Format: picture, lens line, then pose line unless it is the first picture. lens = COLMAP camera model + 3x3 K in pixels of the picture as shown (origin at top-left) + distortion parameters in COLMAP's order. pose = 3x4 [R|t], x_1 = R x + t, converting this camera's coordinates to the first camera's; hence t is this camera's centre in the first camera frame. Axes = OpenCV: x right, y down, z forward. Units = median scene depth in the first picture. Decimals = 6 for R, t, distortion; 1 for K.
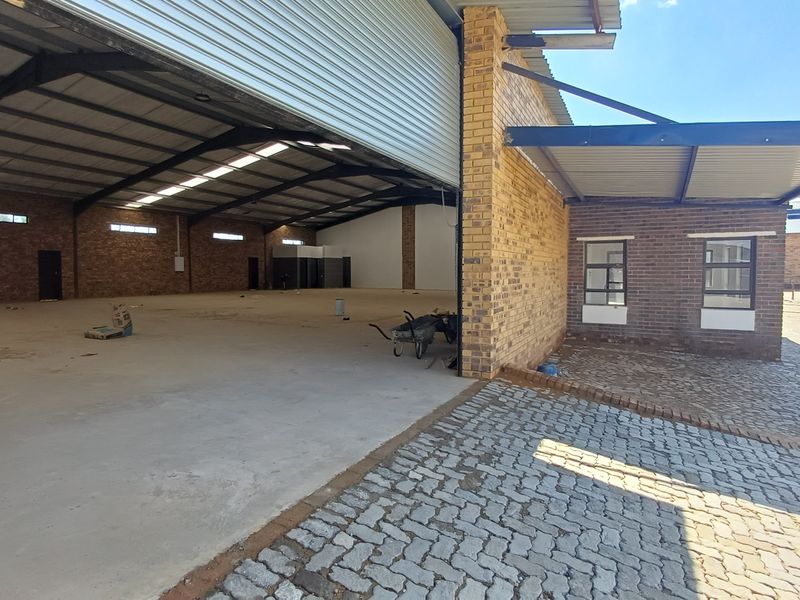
lens RADIAL K [[485.3, 0, 399.8], [0, 485.3, 297.2], [0, 0, 1]] dist [0.003566, -0.002263]
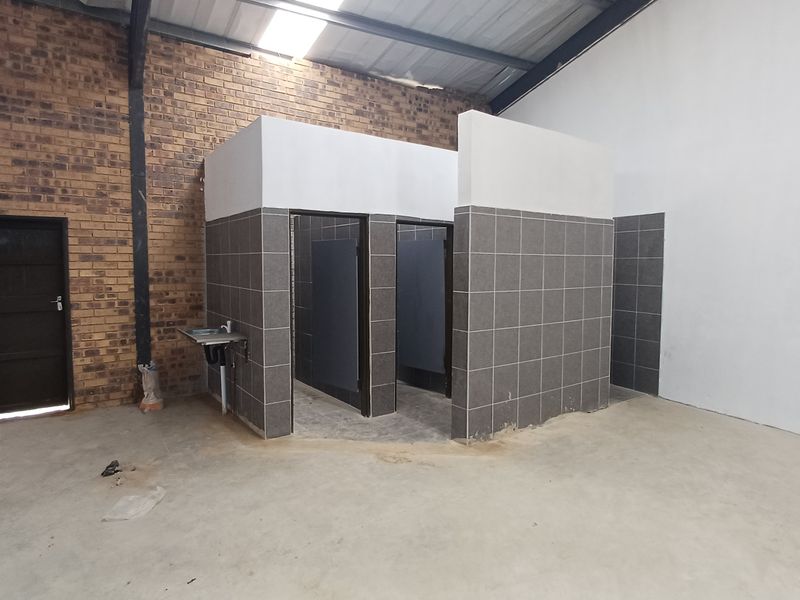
lens RADIAL K [[485.3, 0, 399.2], [0, 485.3, 298.8], [0, 0, 1]] dist [0.003566, -0.002263]
pose [[0.879458, 0.035336, -0.474664, -0.109552], [-0.031062, 0.999376, 0.016845, -0.058491], [0.474963, -0.000071, 0.880006, 0.873313]]
